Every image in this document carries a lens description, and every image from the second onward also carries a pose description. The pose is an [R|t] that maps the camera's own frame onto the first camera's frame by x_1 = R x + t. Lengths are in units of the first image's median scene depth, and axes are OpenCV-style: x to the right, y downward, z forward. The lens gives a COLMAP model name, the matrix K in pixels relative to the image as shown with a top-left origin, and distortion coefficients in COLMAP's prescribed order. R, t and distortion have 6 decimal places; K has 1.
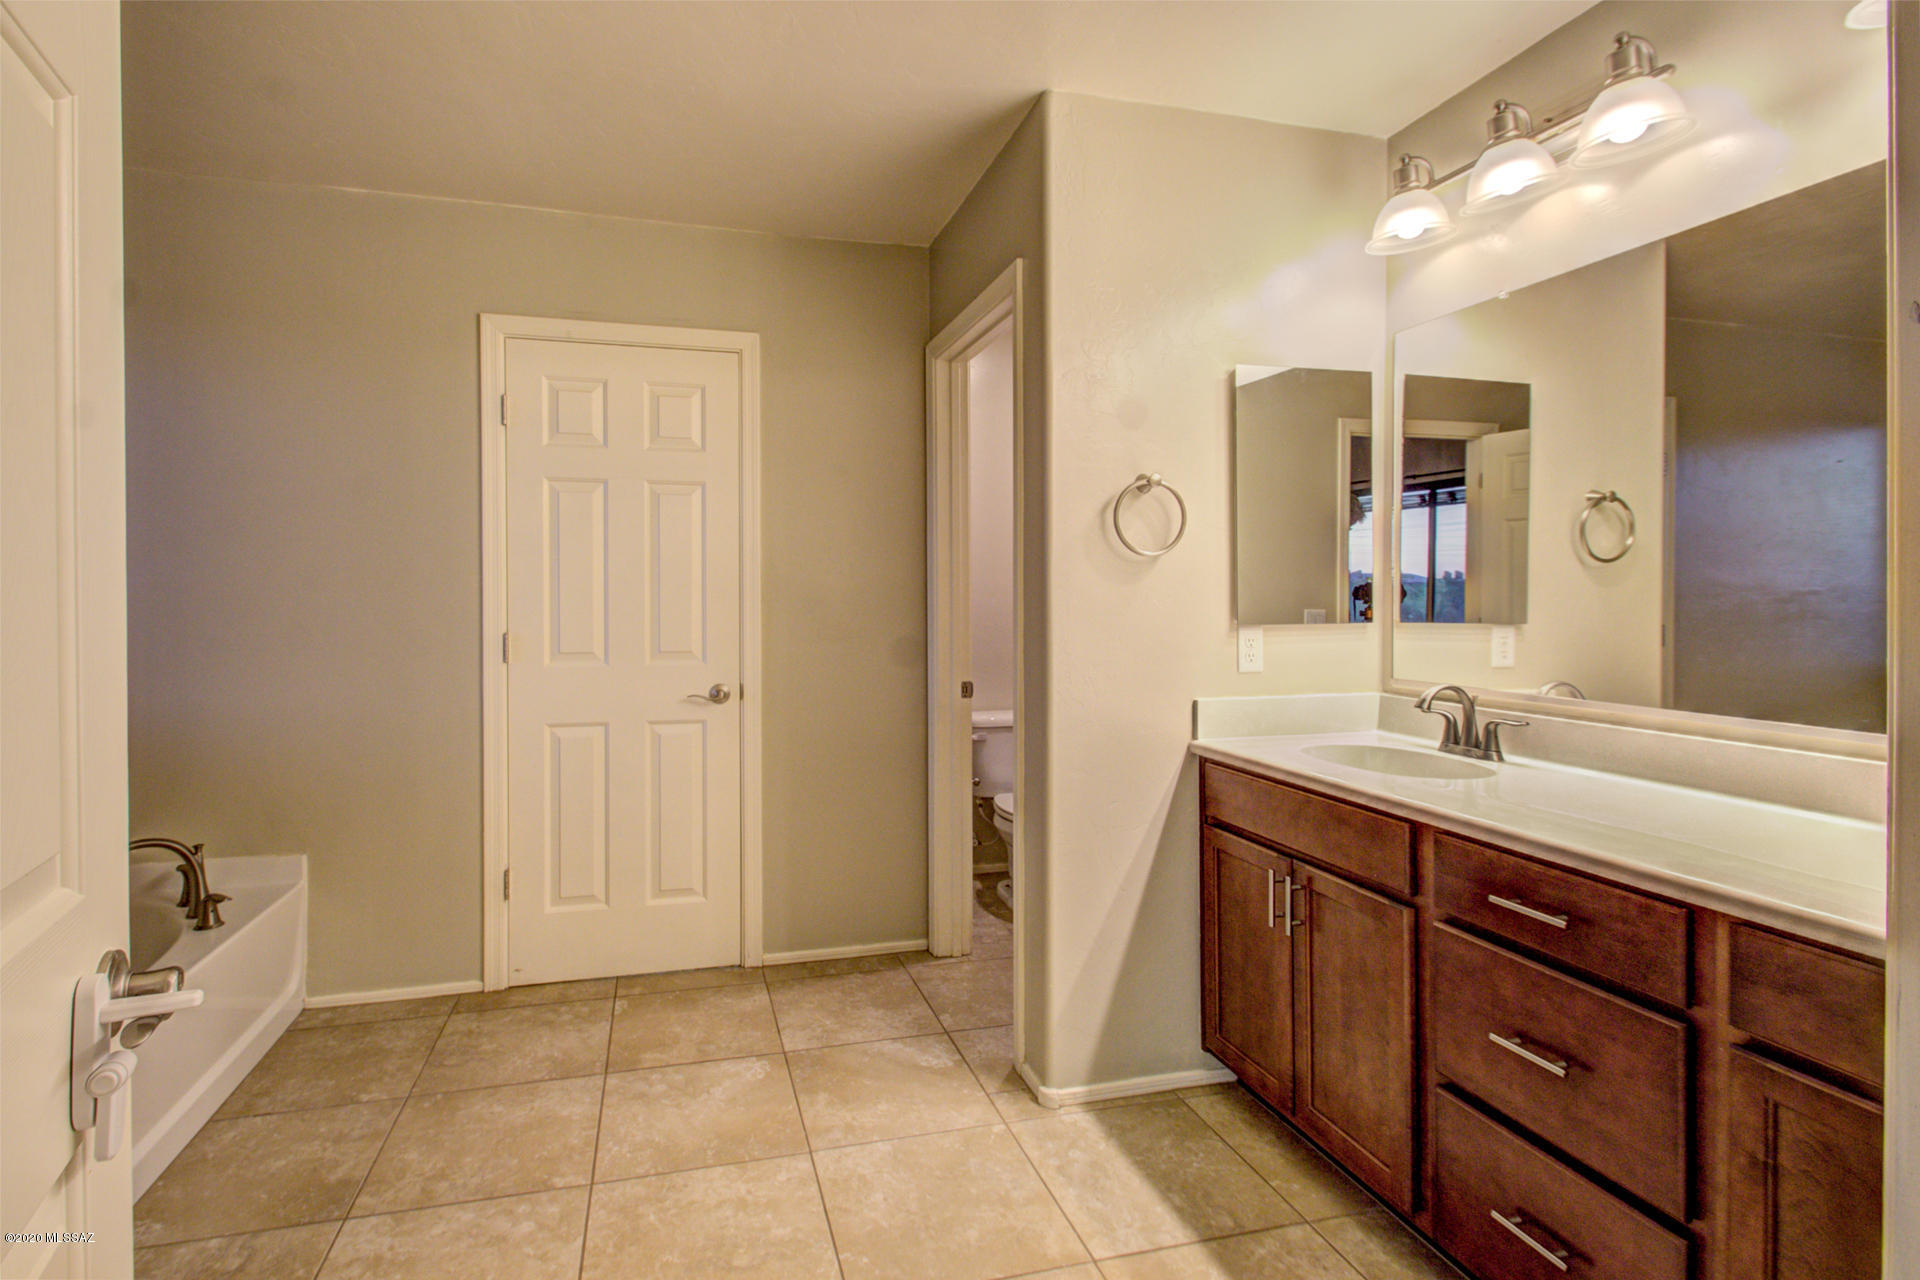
lens RADIAL K [[850.4, 0, 875.2], [0, 850.4, 605.2], [0, 0, 1]] dist [0.000563, -0.009183]
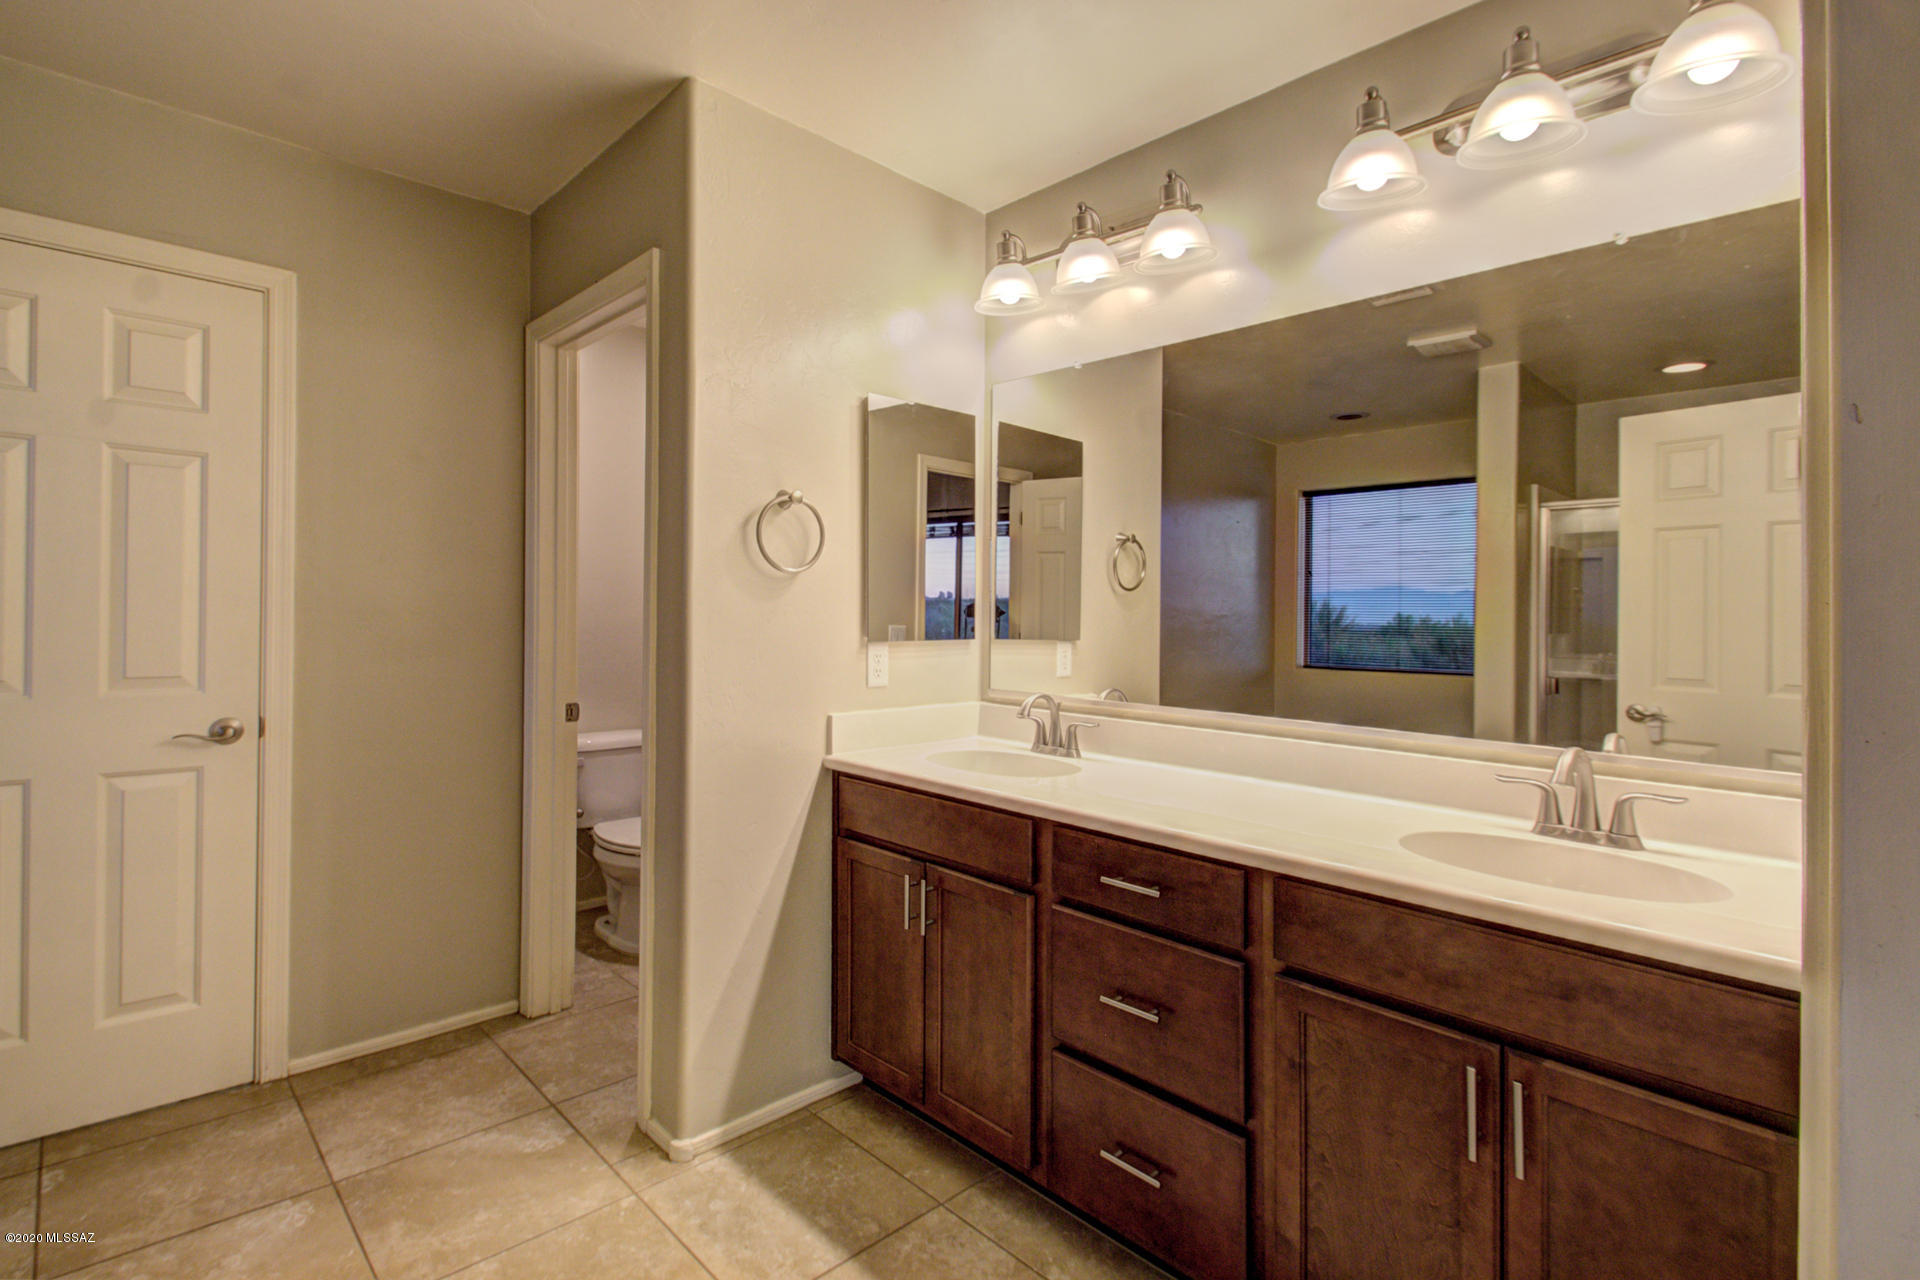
lens RADIAL K [[850.4, 0, 875.2], [0, 850.4, 605.2], [0, 0, 1]] dist [0.000563, -0.009183]
pose [[0.872261, 0.017527, 0.488727, -0.077714], [-0.011372, 0.999814, -0.015561, -0.005427], [-0.488909, 0.008015, 0.872298, 0.083003]]
